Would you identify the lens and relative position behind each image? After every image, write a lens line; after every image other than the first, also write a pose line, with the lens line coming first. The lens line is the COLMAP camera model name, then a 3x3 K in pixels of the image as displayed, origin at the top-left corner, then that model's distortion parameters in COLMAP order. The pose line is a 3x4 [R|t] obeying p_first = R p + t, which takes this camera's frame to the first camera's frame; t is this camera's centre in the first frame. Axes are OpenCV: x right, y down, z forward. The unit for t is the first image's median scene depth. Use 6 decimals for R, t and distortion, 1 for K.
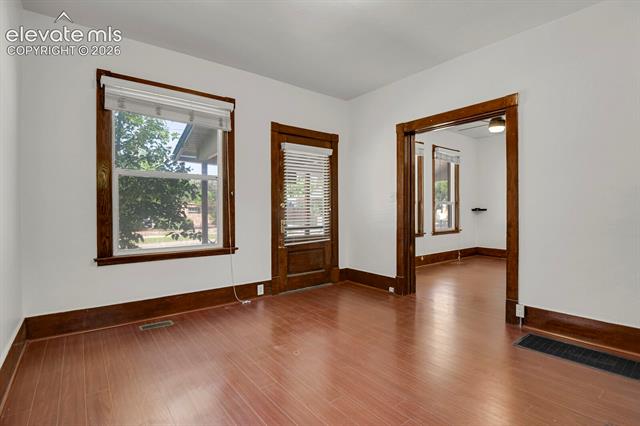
lens RADIAL K [[312.2, 0, 323.3], [0, 312.2, 210.6], [0, 0, 1]] dist [-0.026528, -0.001007]
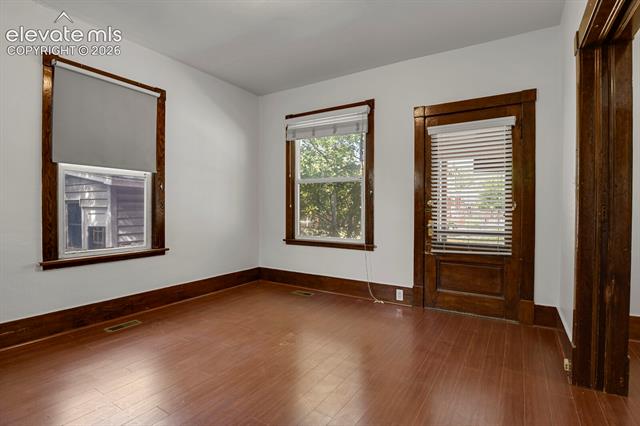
lens RADIAL K [[312.2, 0, 323.3], [0, 312.2, 210.6], [0, 0, 1]] dist [-0.026528, -0.001007]
pose [[0.335040, 0.008706, -0.942164, 0.566323], [-0.007908, 0.999948, 0.006428, 0.000399], [0.942171, 0.005297, 0.335091, 0.461148]]
